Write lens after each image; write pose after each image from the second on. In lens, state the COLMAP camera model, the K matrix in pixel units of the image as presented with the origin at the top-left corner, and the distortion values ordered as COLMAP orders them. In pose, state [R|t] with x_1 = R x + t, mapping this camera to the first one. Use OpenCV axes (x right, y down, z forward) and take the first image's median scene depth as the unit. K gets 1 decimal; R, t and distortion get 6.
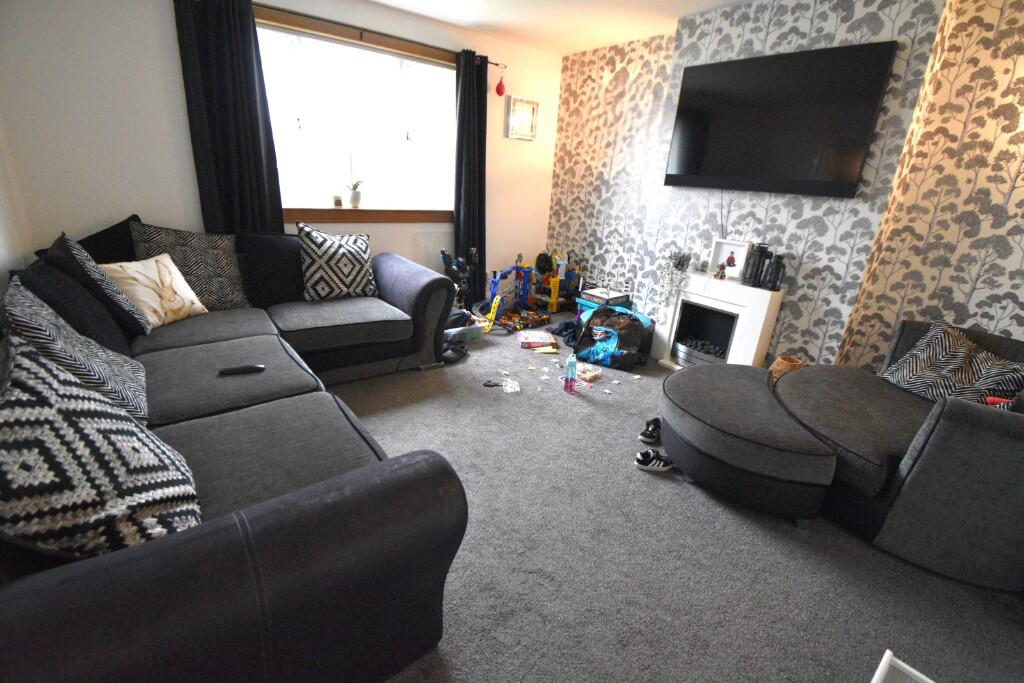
lens RADIAL K [[449.8, 0, 507.3], [0, 449.8, 342.2], [0, 0, 1]] dist [0.019749, -0.025766]
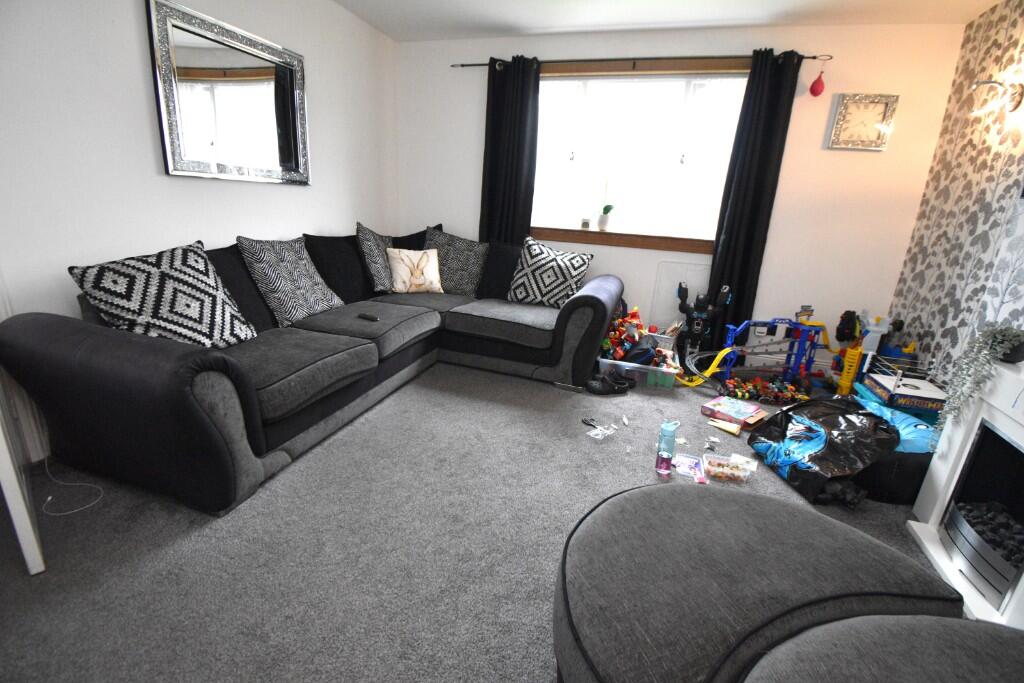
lens RADIAL K [[449.8, 0, 507.3], [0, 449.8, 342.2], [0, 0, 1]] dist [0.019749, -0.025766]
pose [[0.555104, 0.217130, -0.802941, 0.433467], [-0.308379, 0.950256, 0.043772, -0.032920], [0.772503, 0.223312, 0.594450, 0.276386]]
